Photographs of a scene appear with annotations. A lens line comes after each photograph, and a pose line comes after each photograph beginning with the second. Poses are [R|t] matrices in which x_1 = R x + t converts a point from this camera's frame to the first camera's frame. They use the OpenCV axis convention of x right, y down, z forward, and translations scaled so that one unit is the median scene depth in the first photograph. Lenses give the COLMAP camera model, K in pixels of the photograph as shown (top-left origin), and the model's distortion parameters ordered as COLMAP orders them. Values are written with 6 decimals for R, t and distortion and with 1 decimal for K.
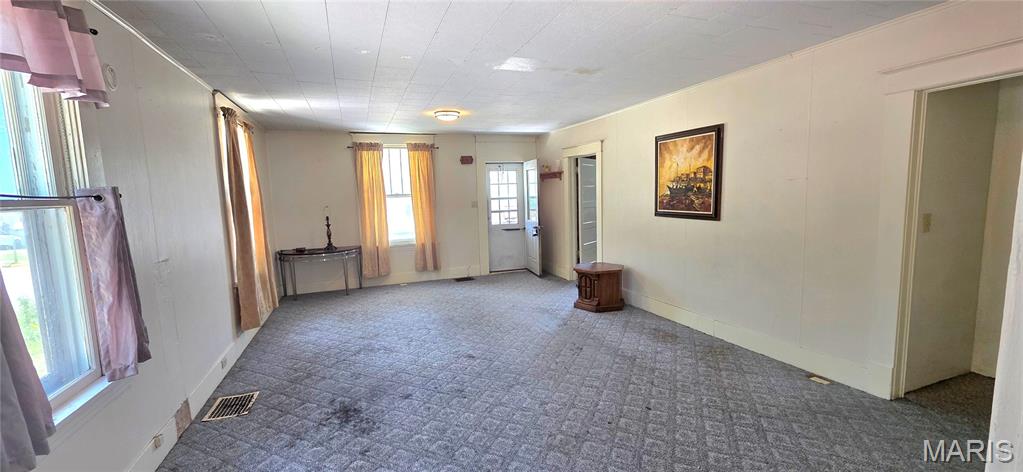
lens RADIAL K [[407.9, 0, 504.2], [0, 407.9, 238.5], [0, 0, 1]] dist [0.000516, -0.000032]
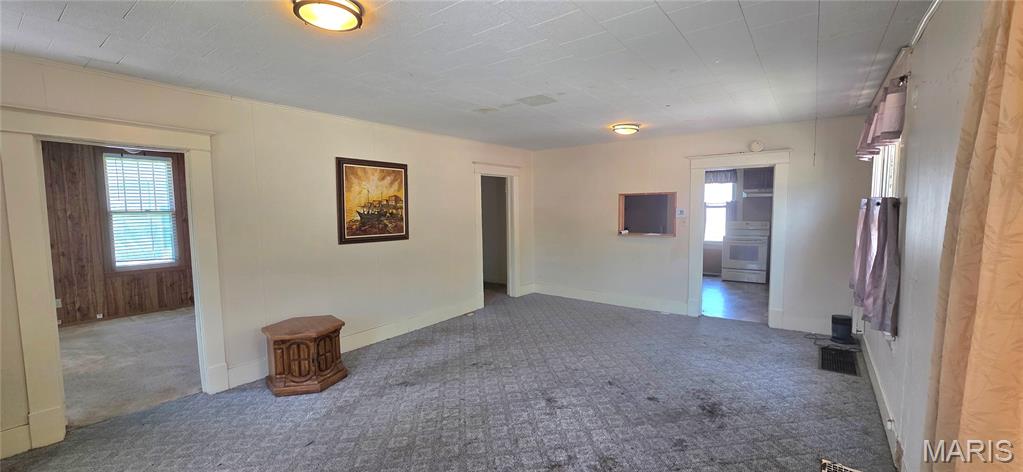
lens RADIAL K [[407.9, 0, 510.5], [0, 407.9, 238.9], [0, 0, 1]] dist [0.000516, -0.000032]
pose [[-0.544451, -0.029777, 0.838264, -0.666776], [0.117469, 0.986814, 0.111349, -0.138438], [-0.830526, 0.159094, -0.533774, 1.313371]]
